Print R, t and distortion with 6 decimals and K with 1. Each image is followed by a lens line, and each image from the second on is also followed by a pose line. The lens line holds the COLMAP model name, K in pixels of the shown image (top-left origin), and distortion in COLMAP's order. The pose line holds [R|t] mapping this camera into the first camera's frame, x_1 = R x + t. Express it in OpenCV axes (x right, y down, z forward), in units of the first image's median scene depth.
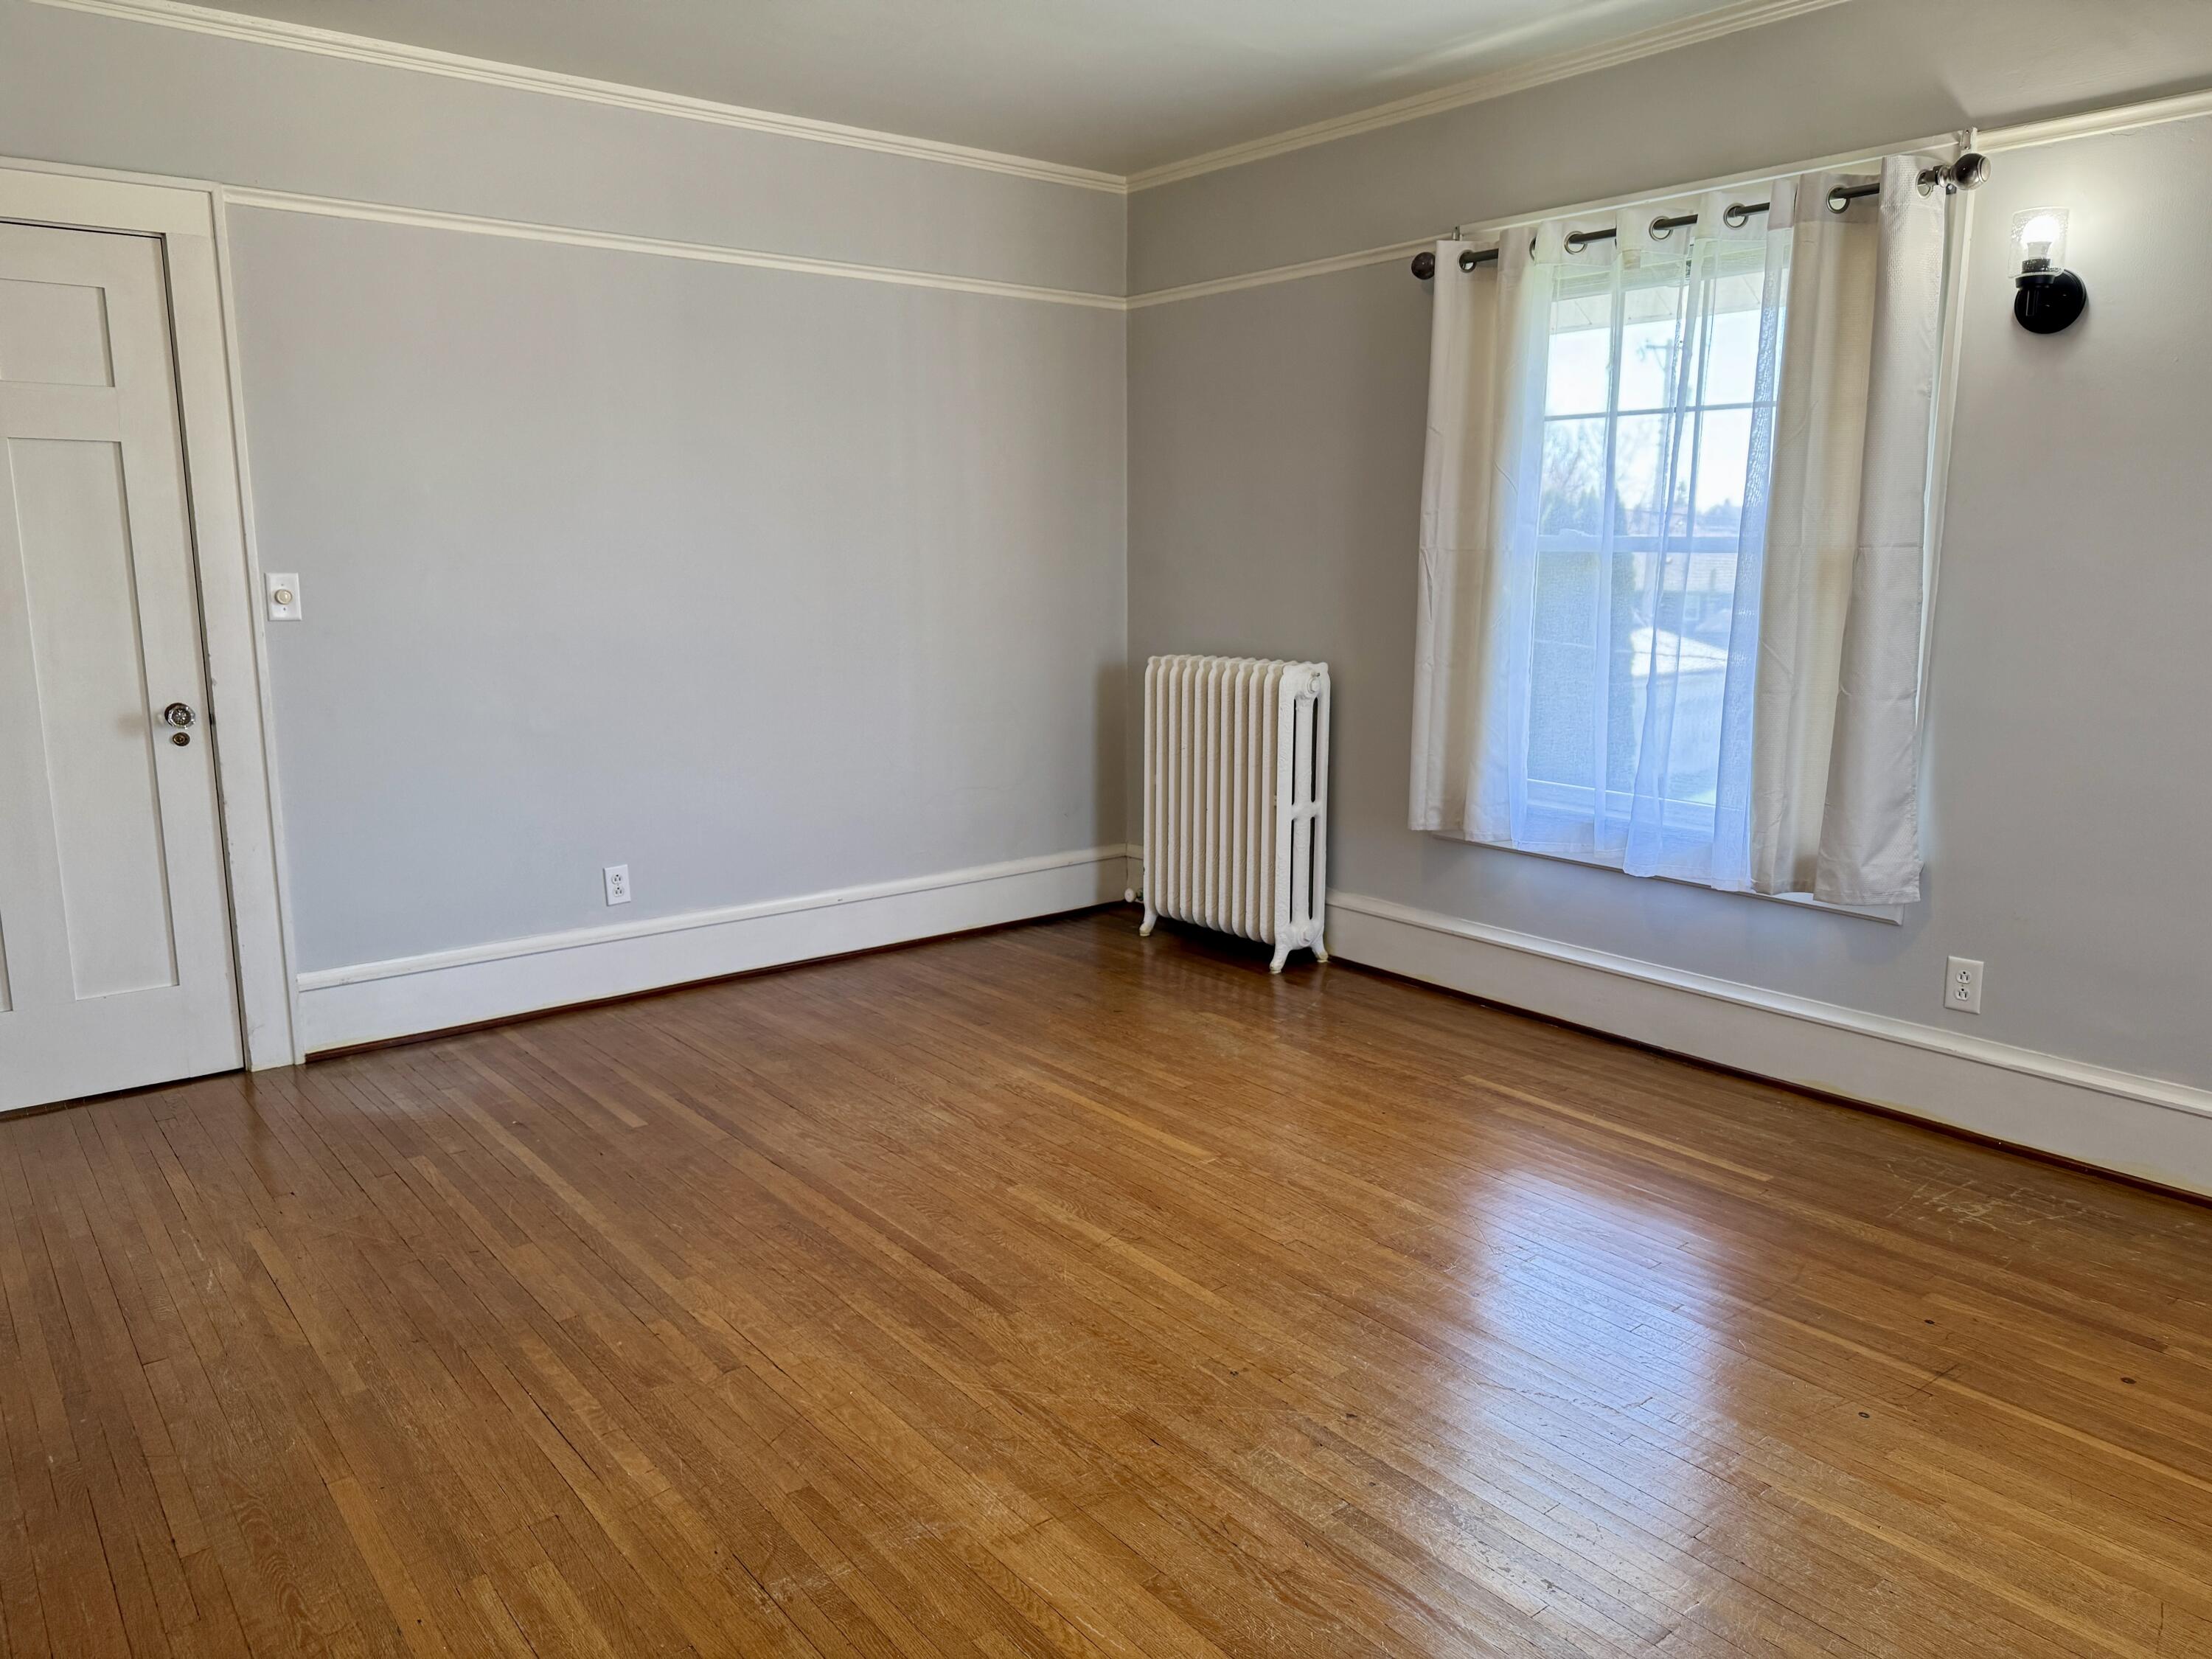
lens RADIAL K [[1536.0, 0, 1106.0], [0, 1536.0, 829.5], [0, 0, 1]] dist [0.143185, -0.203607]
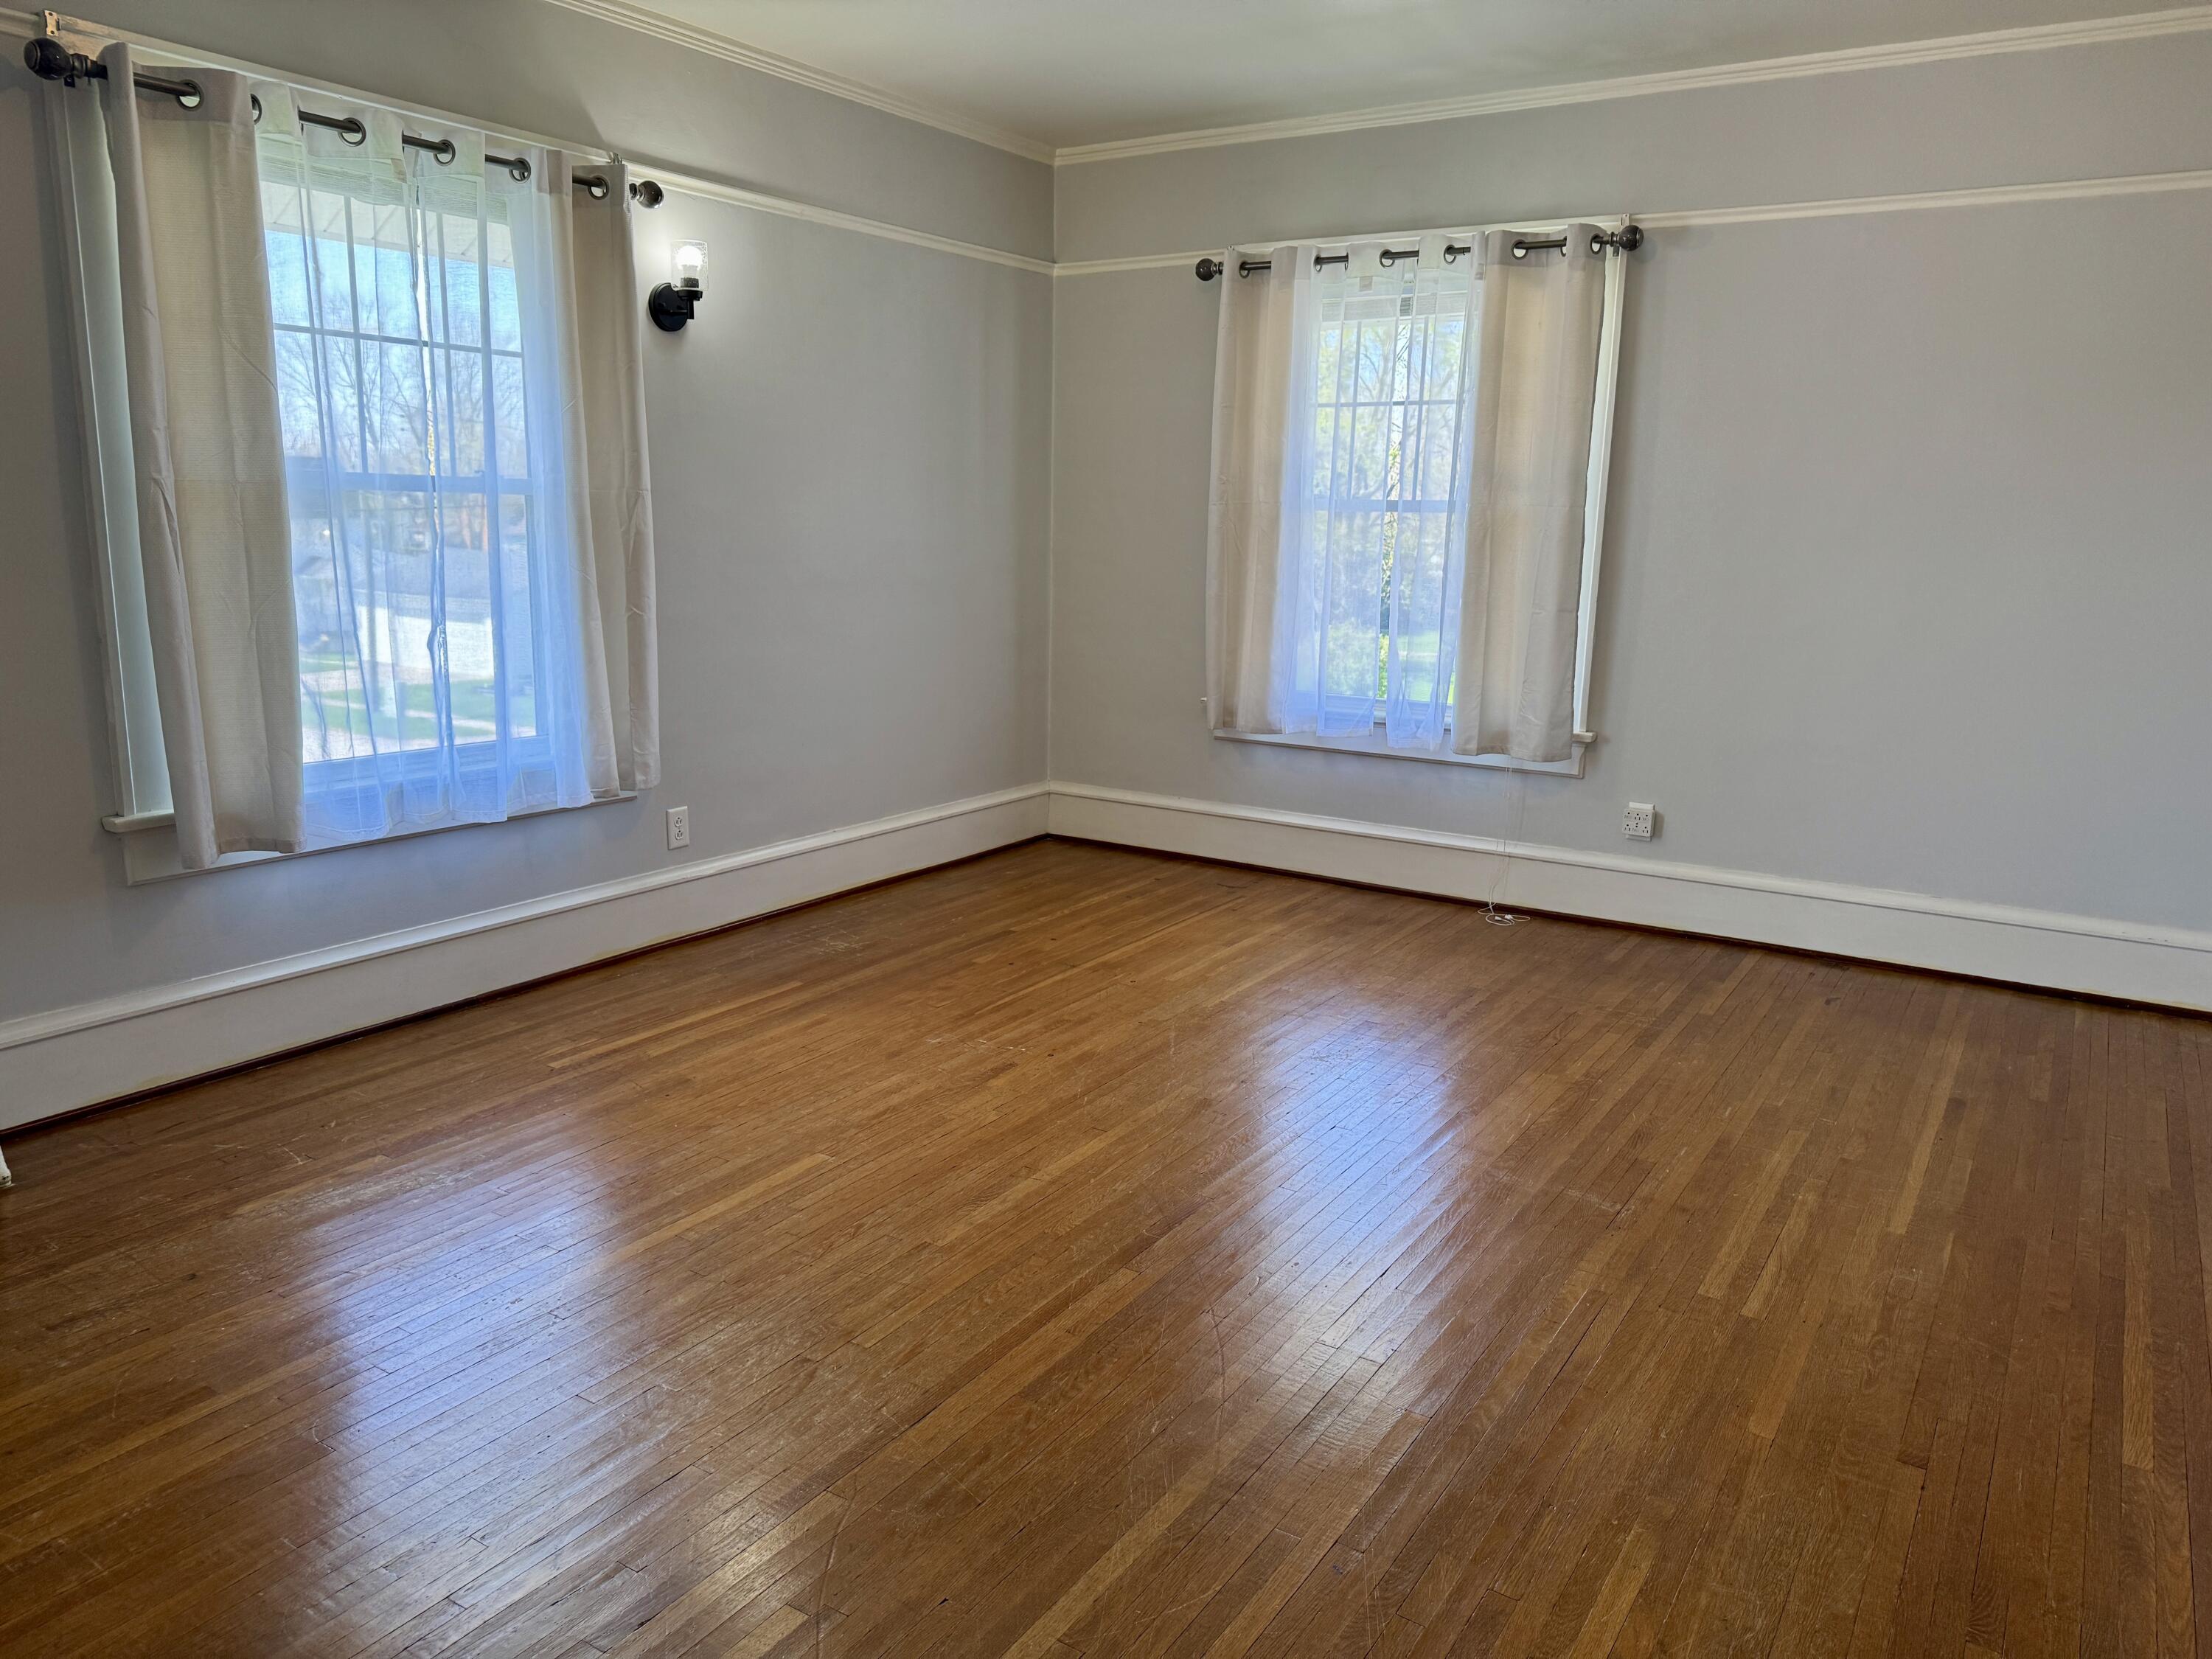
lens RADIAL K [[1536.0, 0, 1106.0], [0, 1536.0, 829.5], [0, 0, 1]] dist [0.143185, -0.203607]
pose [[-0.320750, -0.193135, 0.927264, -0.734400], [0.154245, 0.955270, 0.252323, -0.163716], [-0.934520, 0.223958, -0.276613, 0.962498]]
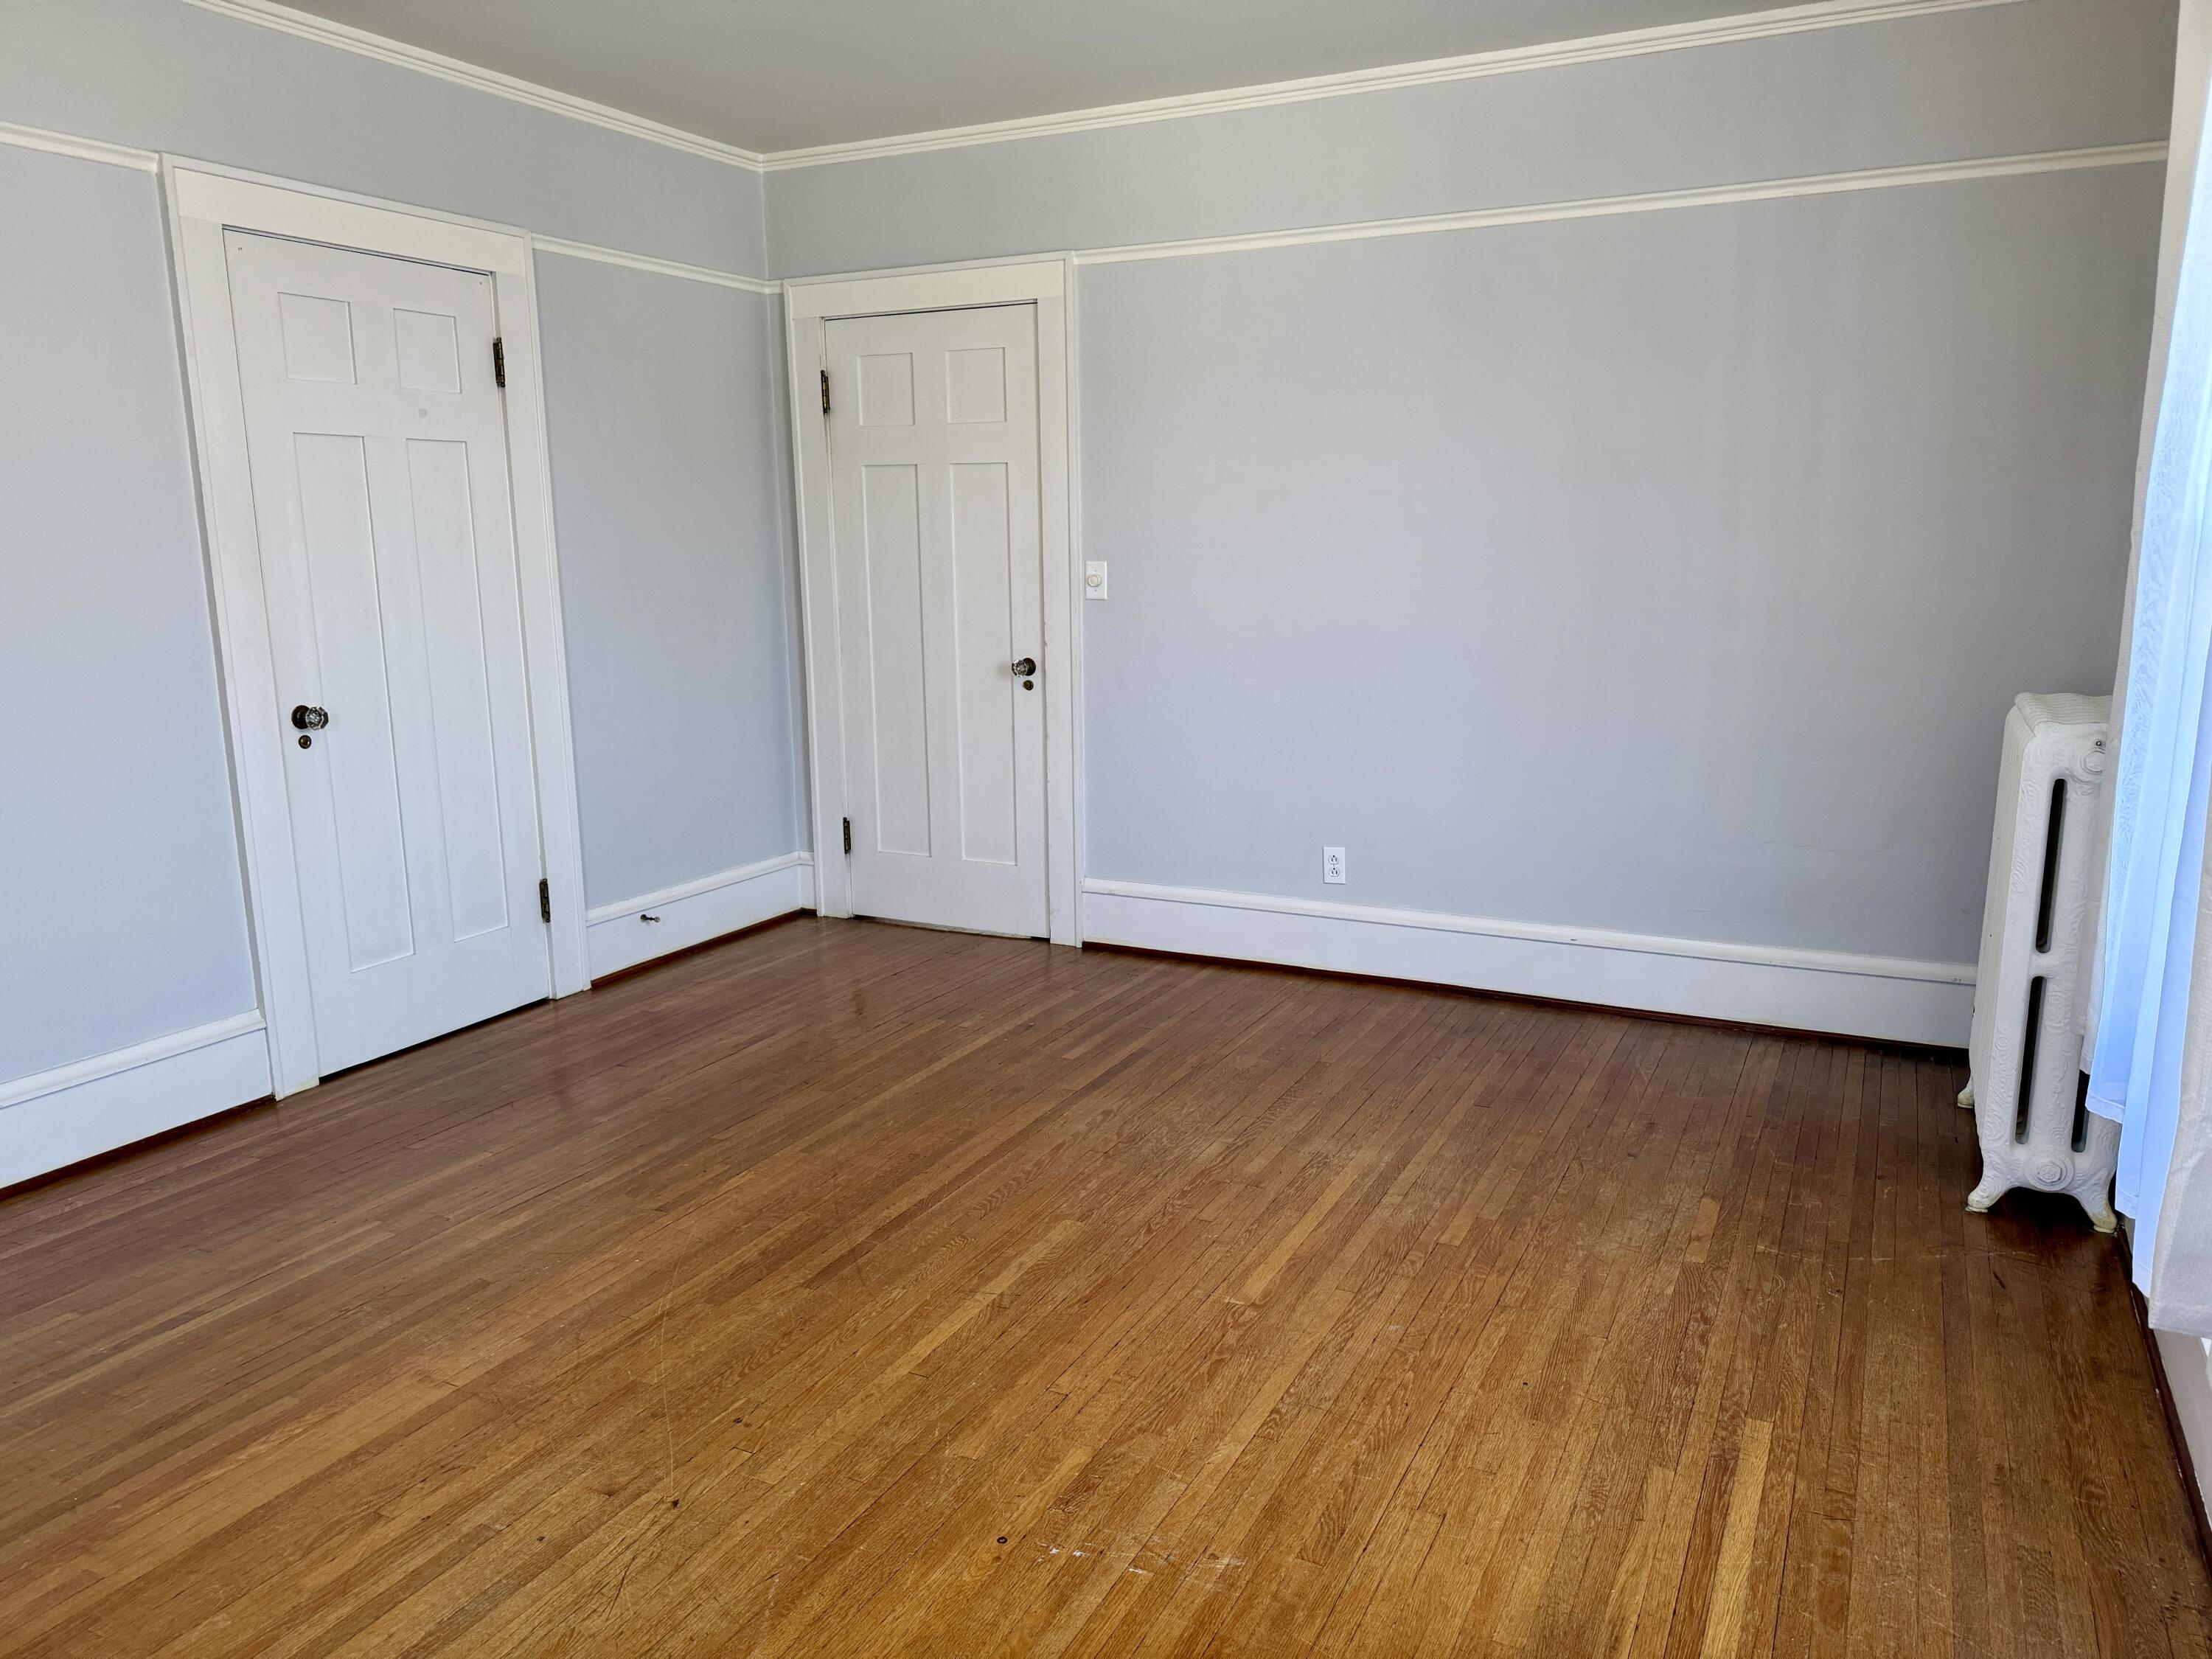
lens RADIAL K [[1536.0, 0, 1106.0], [0, 1536.0, 829.5], [0, 0, 1]] dist [0.143185, -0.203607]
pose [[0.414707, 0.167330, -0.894438, 0.656655], [-0.154500, 0.981623, 0.112007, -0.096693], [0.896743, 0.091740, 0.432938, 0.517390]]
